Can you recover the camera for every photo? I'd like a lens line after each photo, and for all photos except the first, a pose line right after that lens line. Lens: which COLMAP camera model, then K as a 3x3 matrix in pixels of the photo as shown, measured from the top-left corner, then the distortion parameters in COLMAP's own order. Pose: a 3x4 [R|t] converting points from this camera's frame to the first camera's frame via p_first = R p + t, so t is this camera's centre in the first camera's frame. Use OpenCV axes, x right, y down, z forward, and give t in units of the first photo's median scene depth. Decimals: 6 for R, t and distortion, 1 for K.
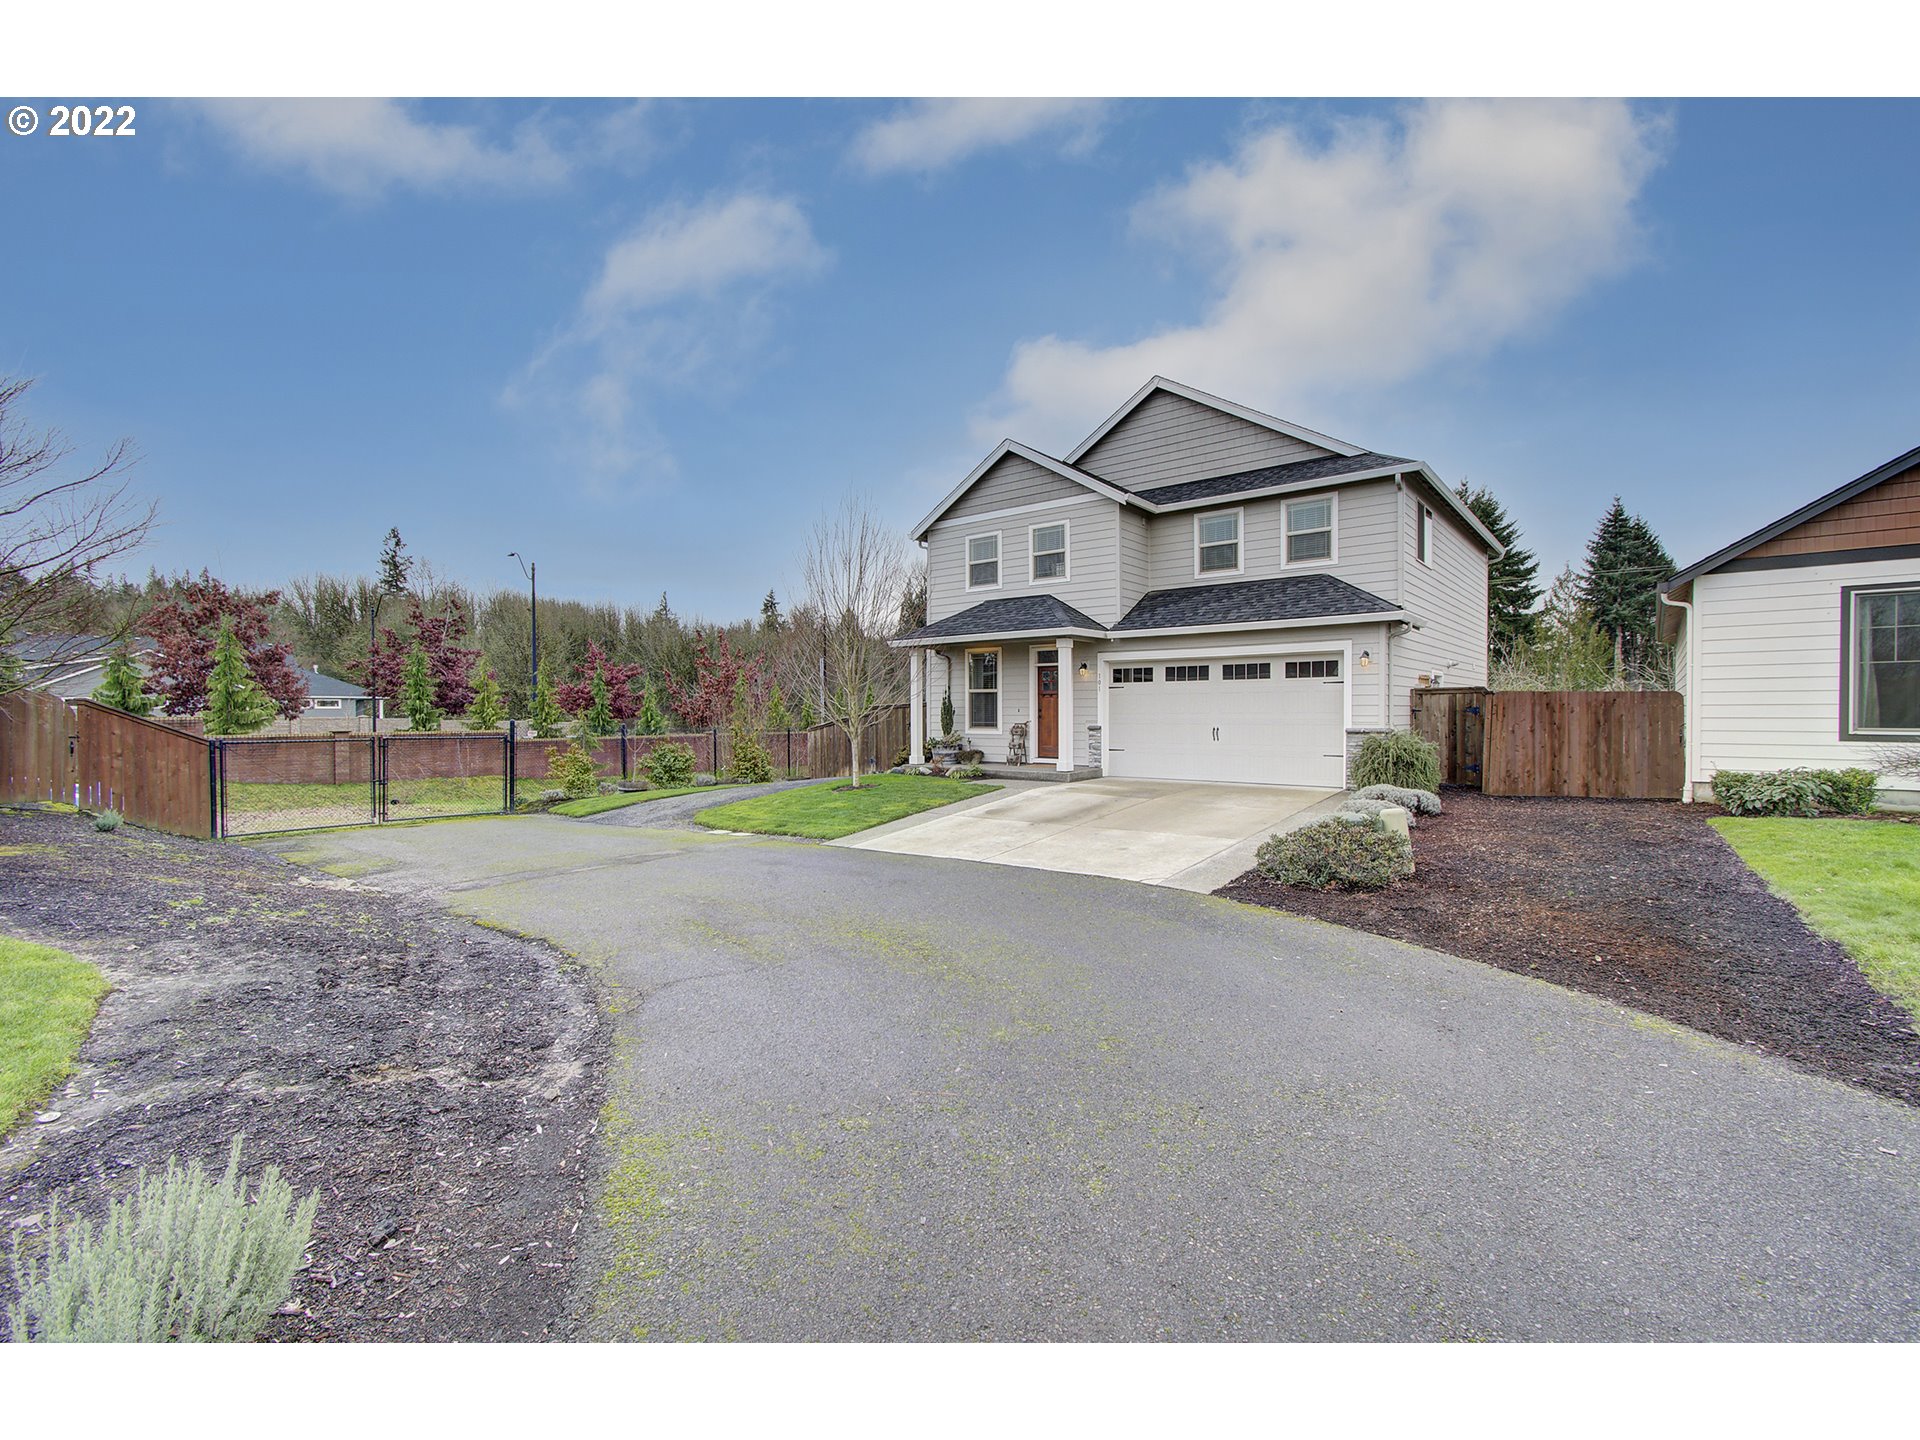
lens RADIAL K [[826.3, 0, 951.7], [0, 826.3, 720.4], [0, 0, 1]] dist [-0.011186, 0.002153]
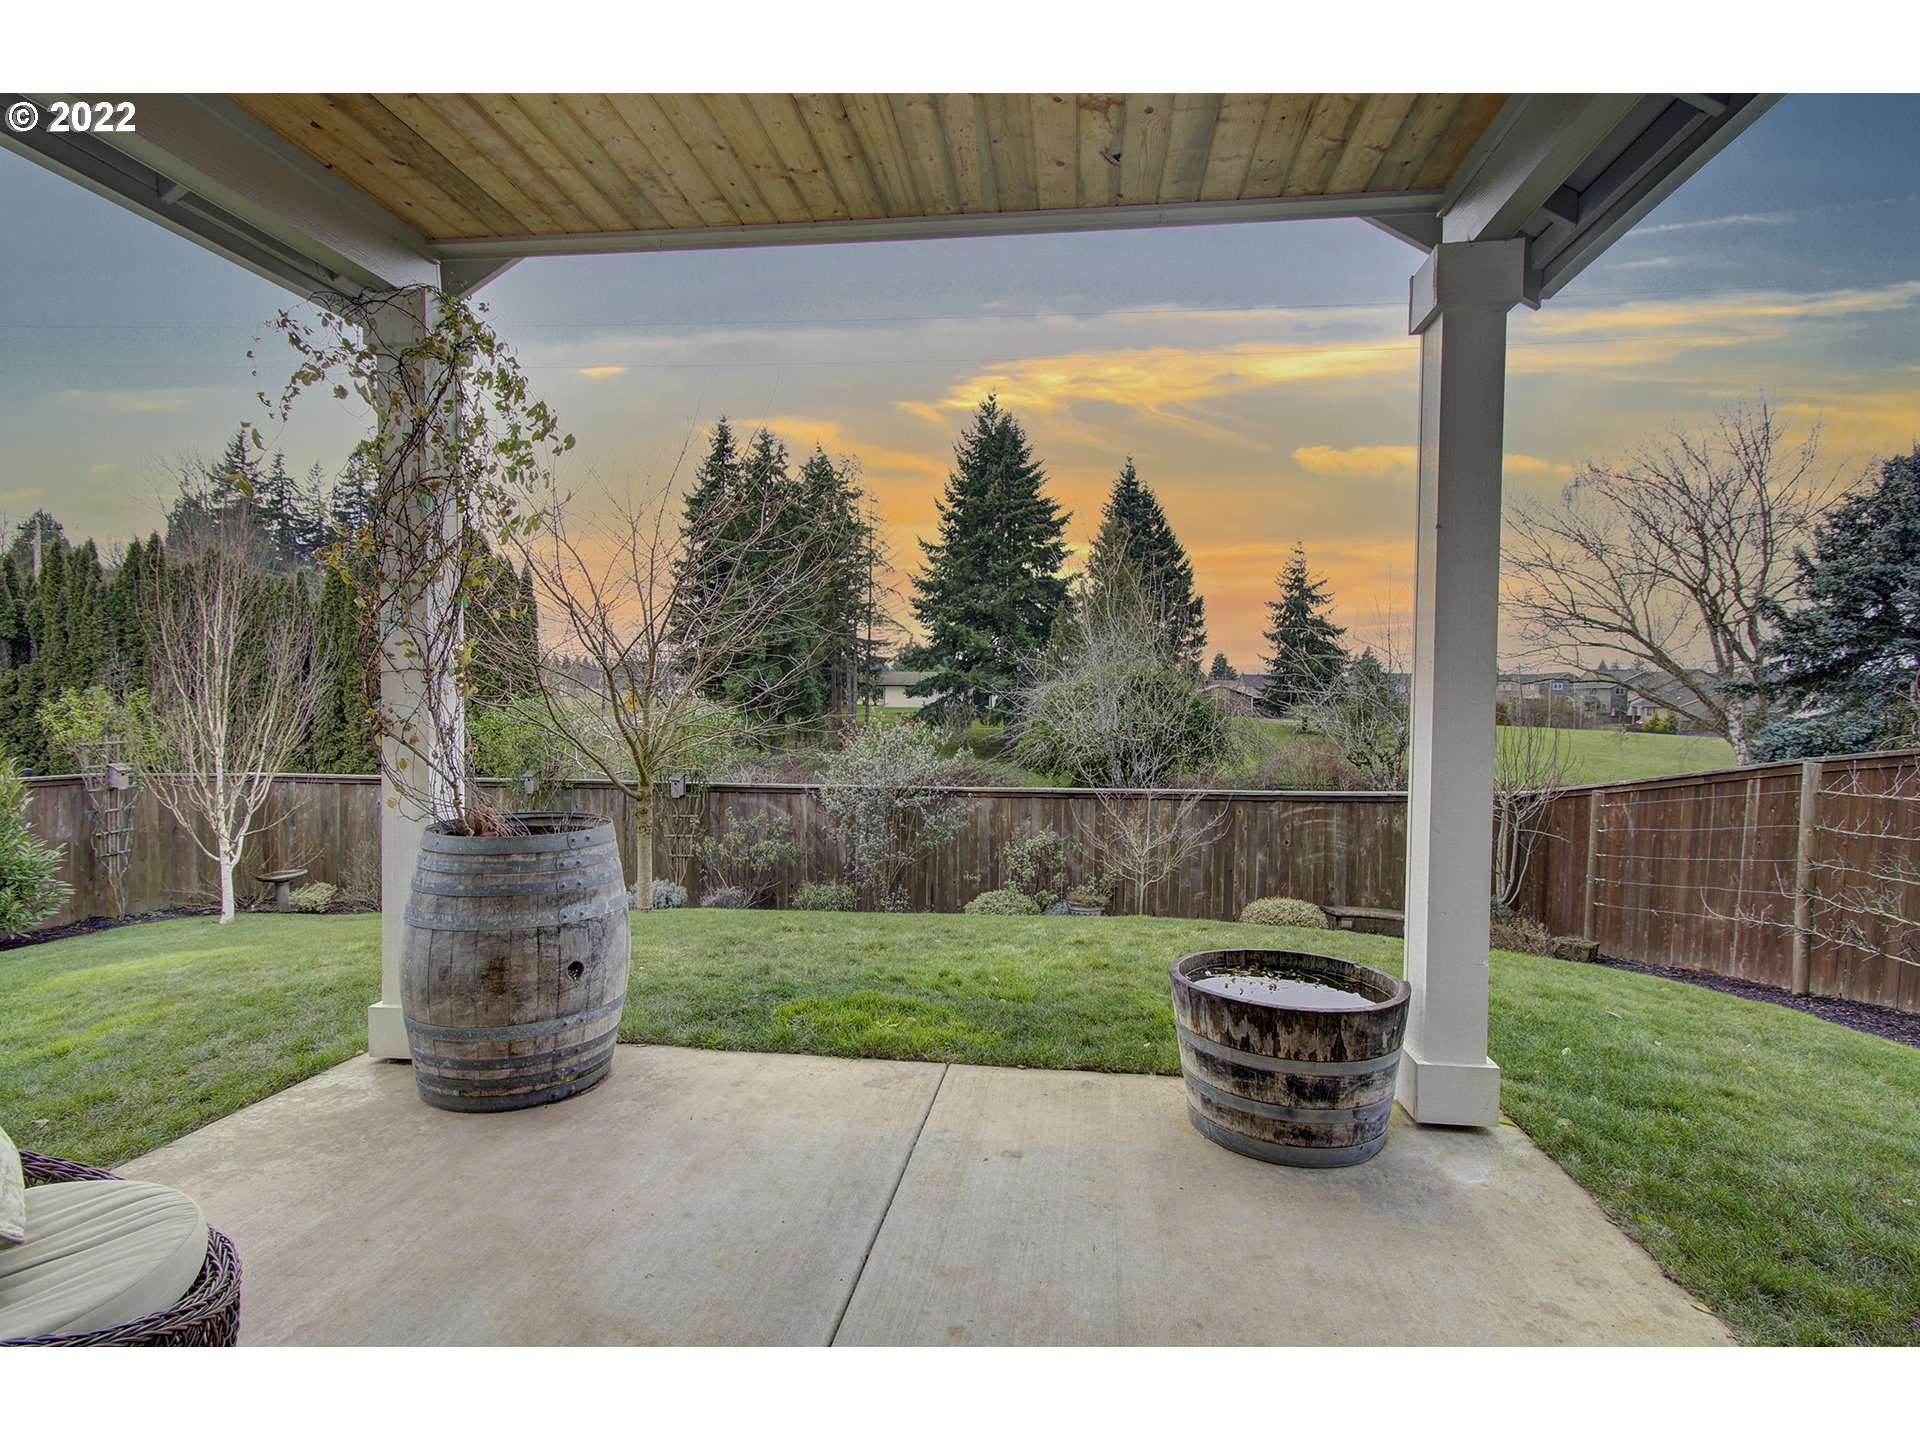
lens RADIAL K [[959.0, 0, 967.0], [0, 959.0, 718.8], [0, 0, 1]] dist [-0.005680, 0.007440]
pose [[0.837274, -0.002514, 0.546778, 0.123578], [-0.005081, 0.999910, 0.012378, -0.006239], [-0.546760, -0.013142, 0.837186, 0.269031]]
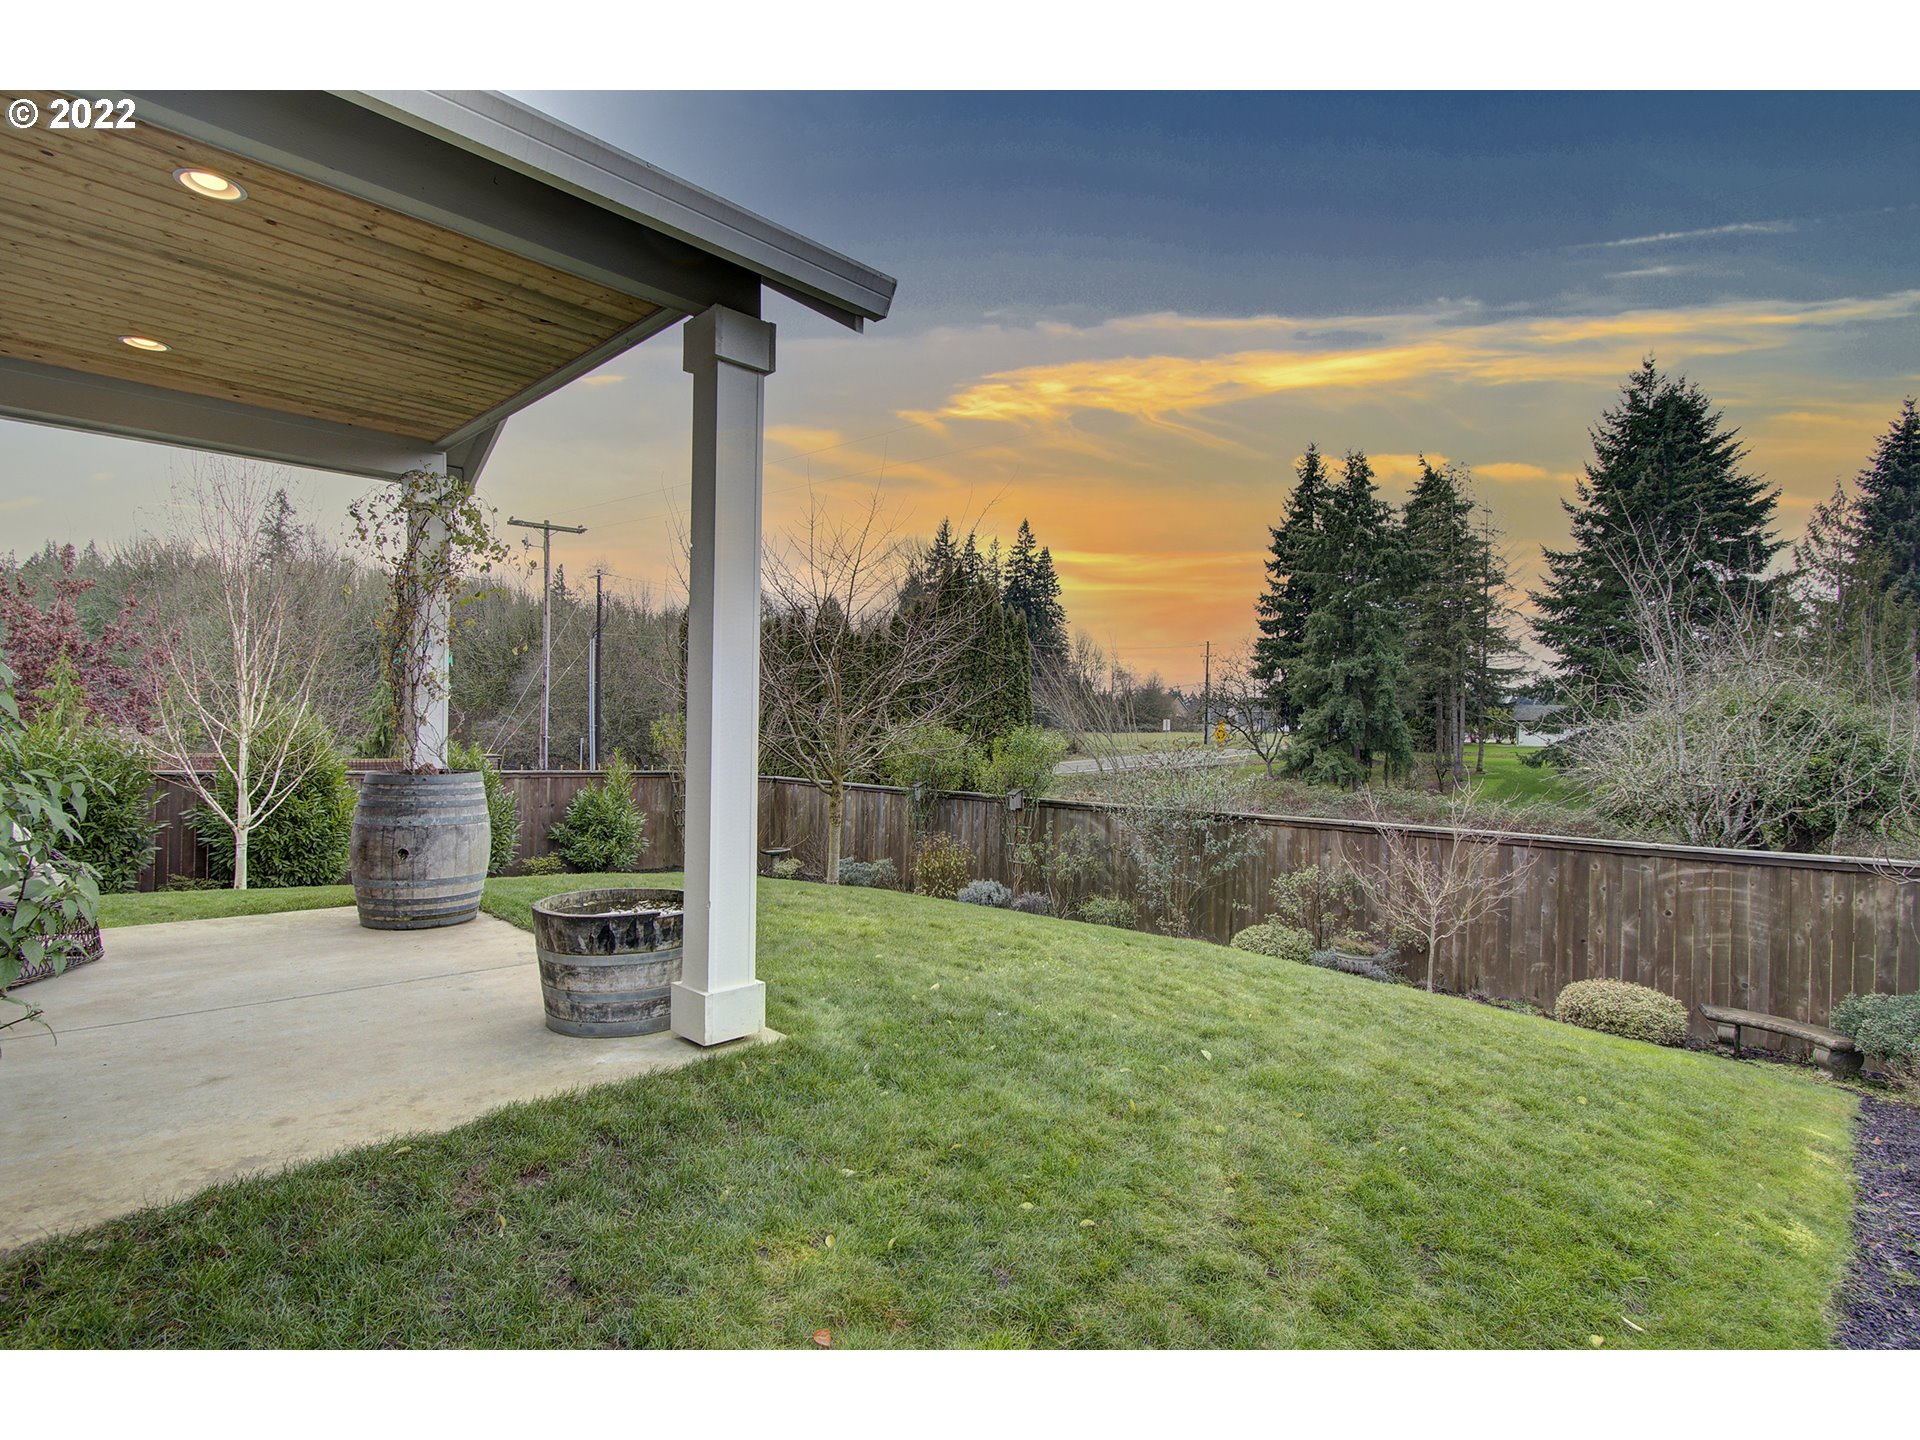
lens RADIAL K [[959.0, 0, 947.0], [0, 959.0, 719.7], [0, 0, 1]] dist [-0.005680, 0.007440]
pose [[0.996953, 0.017439, -0.076025, 0.160556], [-0.018726, 0.999693, -0.016253, -0.005011], [0.075718, 0.017627, 0.996973, 0.252150]]
